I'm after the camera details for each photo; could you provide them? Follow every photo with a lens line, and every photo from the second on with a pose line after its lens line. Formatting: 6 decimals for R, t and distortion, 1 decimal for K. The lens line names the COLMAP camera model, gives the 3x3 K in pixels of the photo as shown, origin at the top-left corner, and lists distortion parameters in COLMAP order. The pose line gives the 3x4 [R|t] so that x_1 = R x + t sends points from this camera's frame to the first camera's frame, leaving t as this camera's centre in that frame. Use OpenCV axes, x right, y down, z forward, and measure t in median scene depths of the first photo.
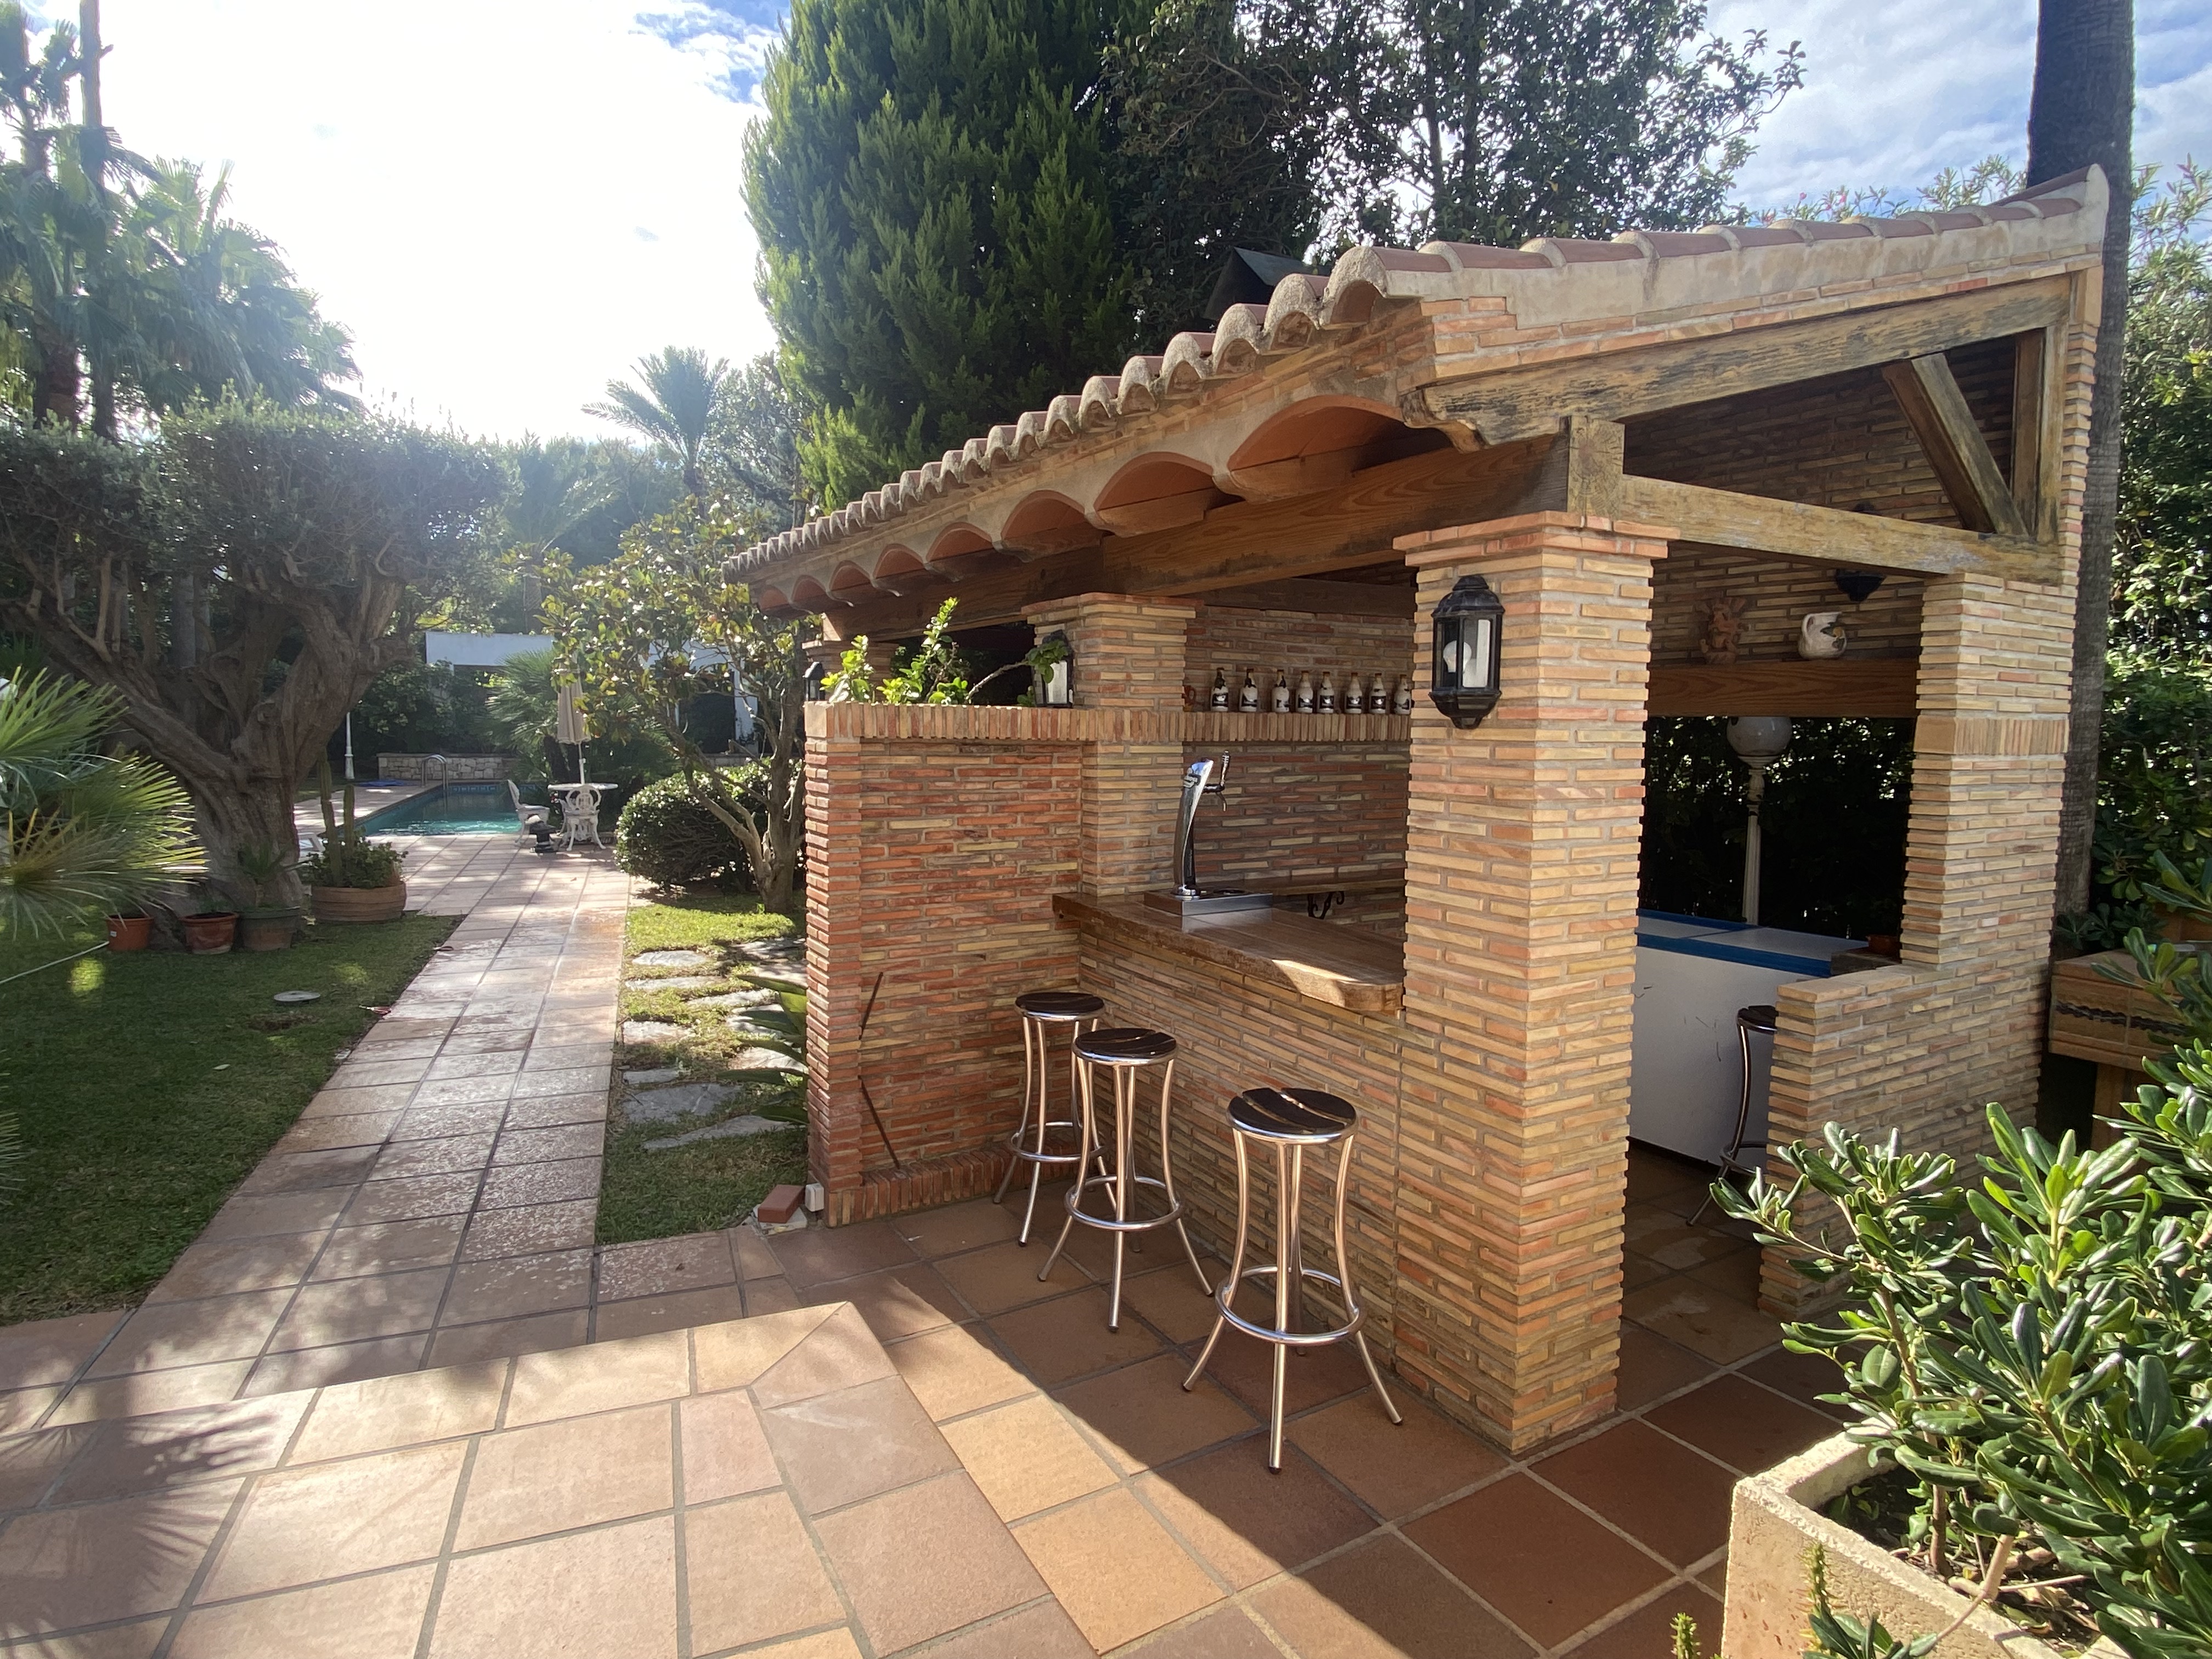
lens RADIAL K [[1162.4, 0, 1110.2], [0, 1162.4, 820.6], [0, 0, 1]] dist [0.079718, -0.081207]
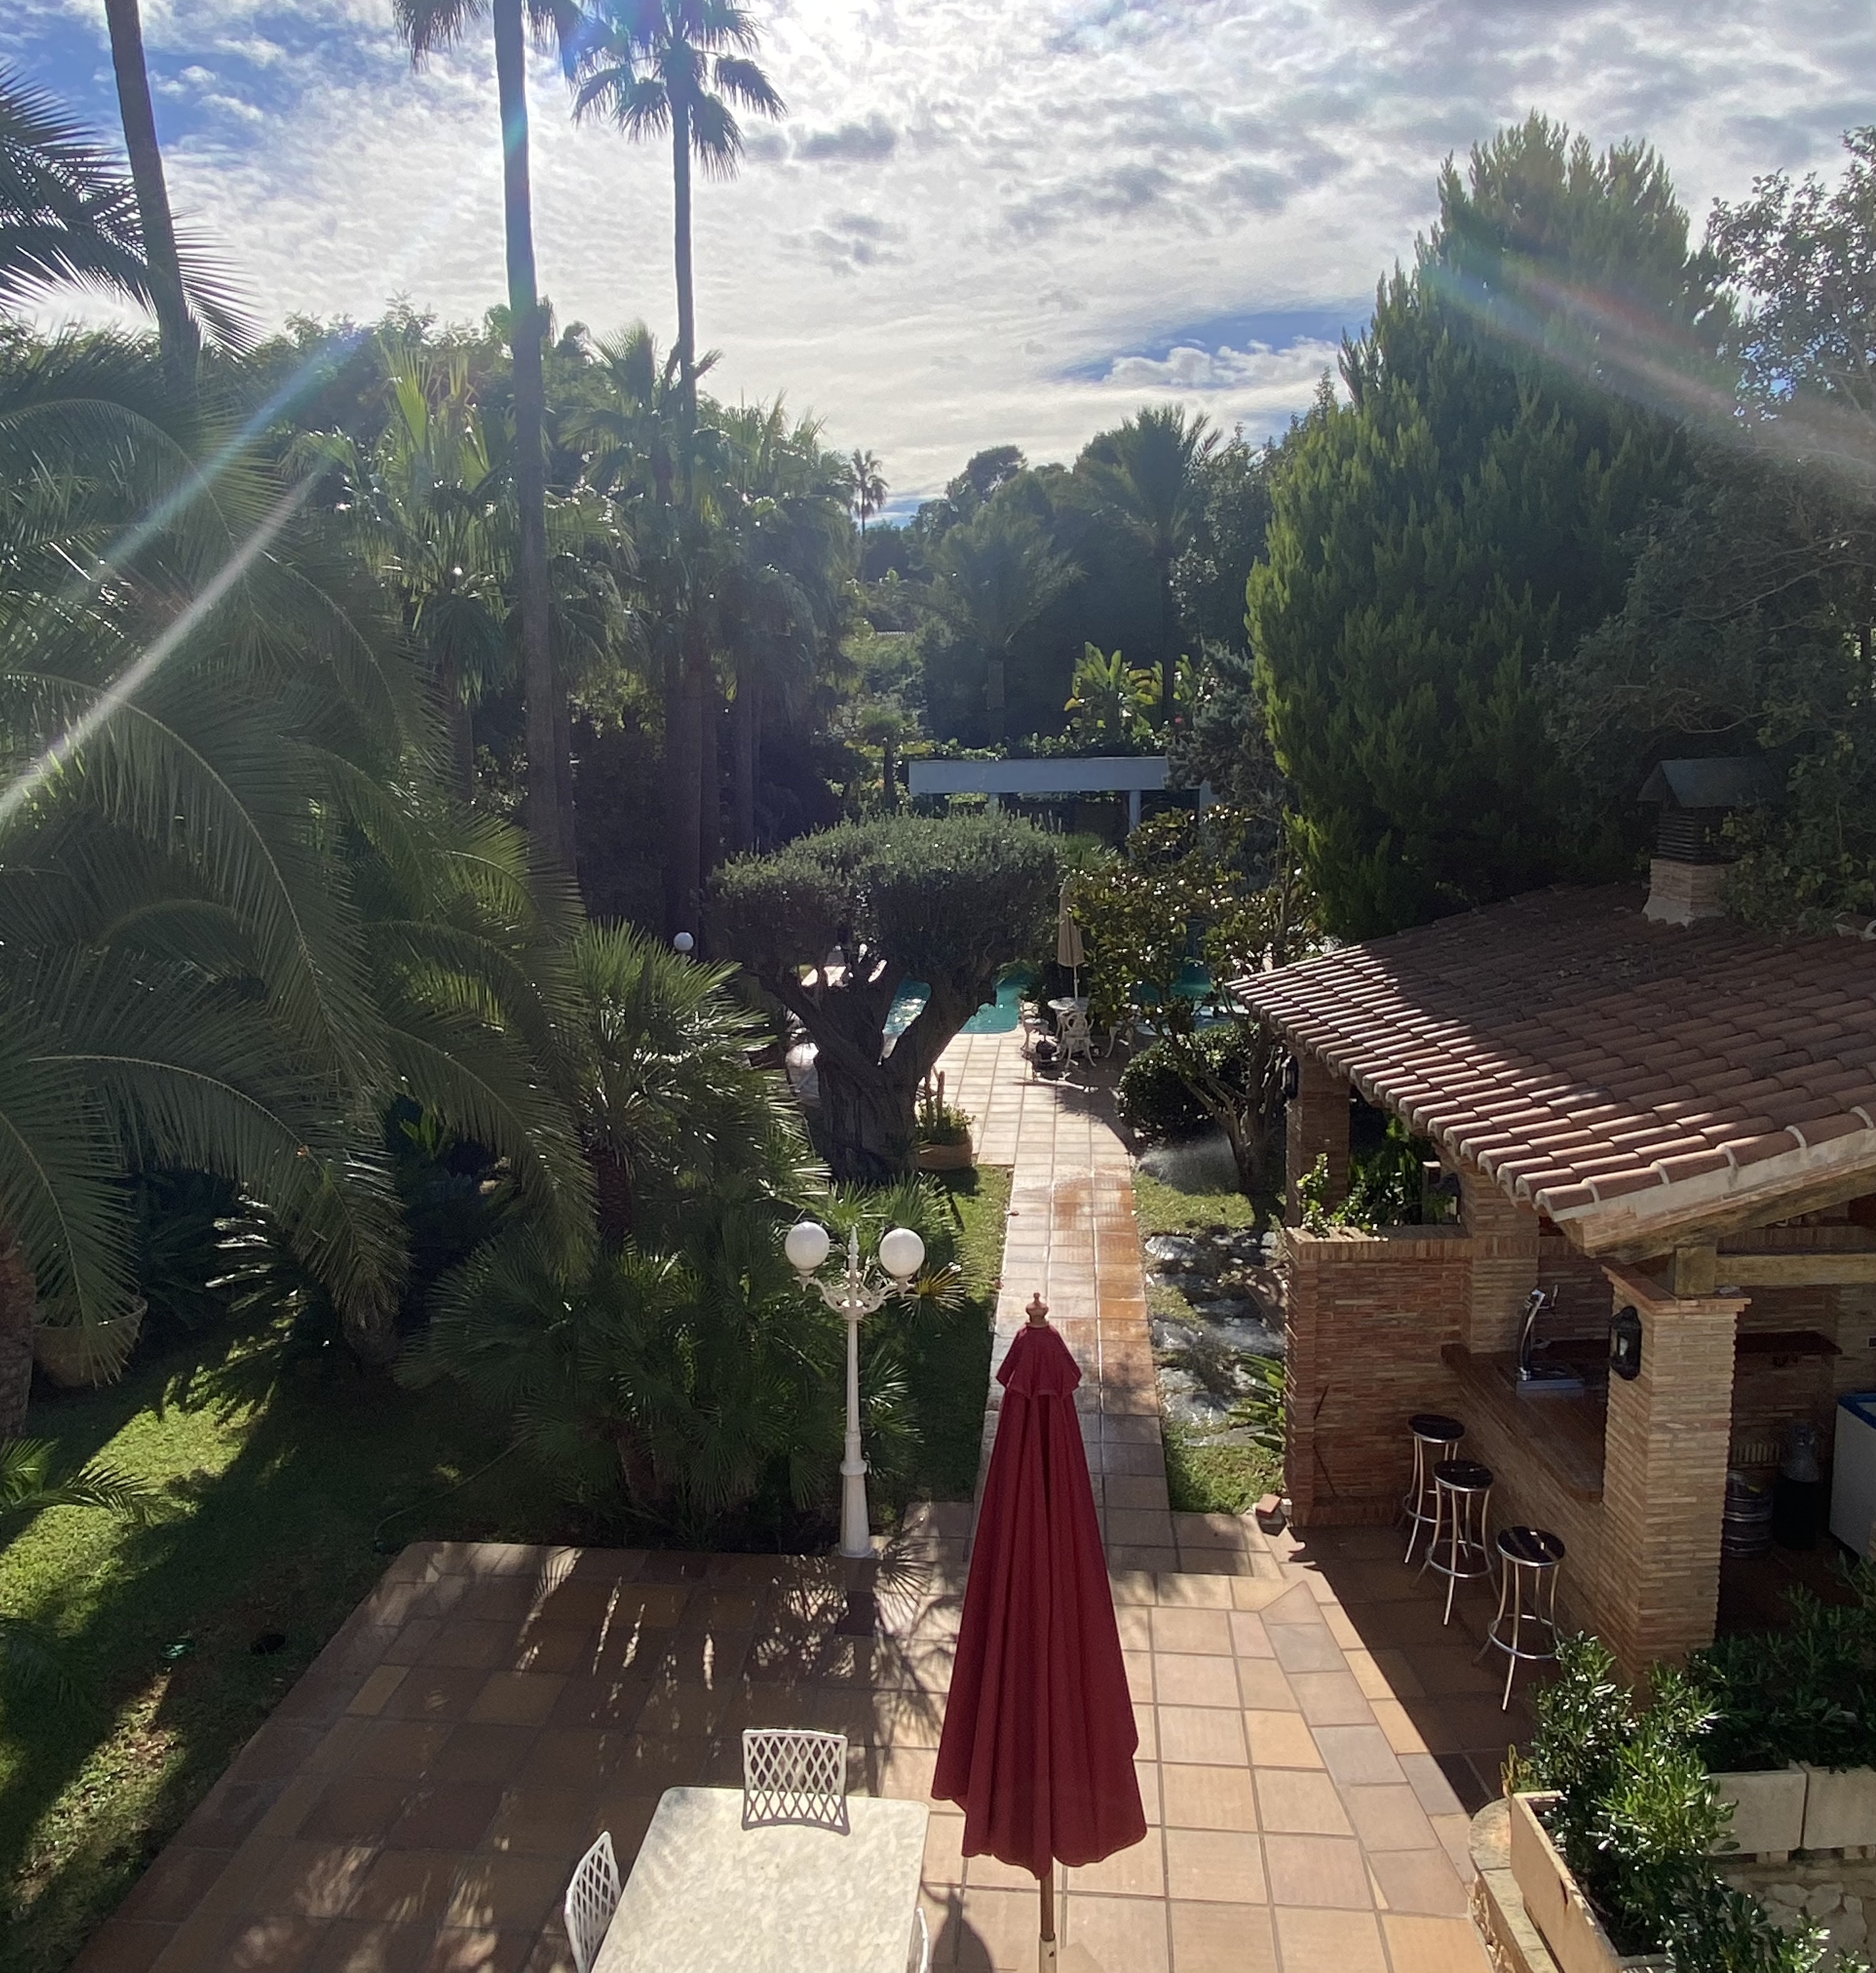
lens RADIAL K [[1531.6, 0, 937.9], [0, 1531.6, 983.2], [0, 0, 1]] dist [0.116456, -0.167887]
pose [[0.893380, 0.051163, -0.446378, 0.249930], [-0.011951, 0.995850, 0.090224, -0.593373], [0.449142, -0.075270, 0.890284, -1.110125]]
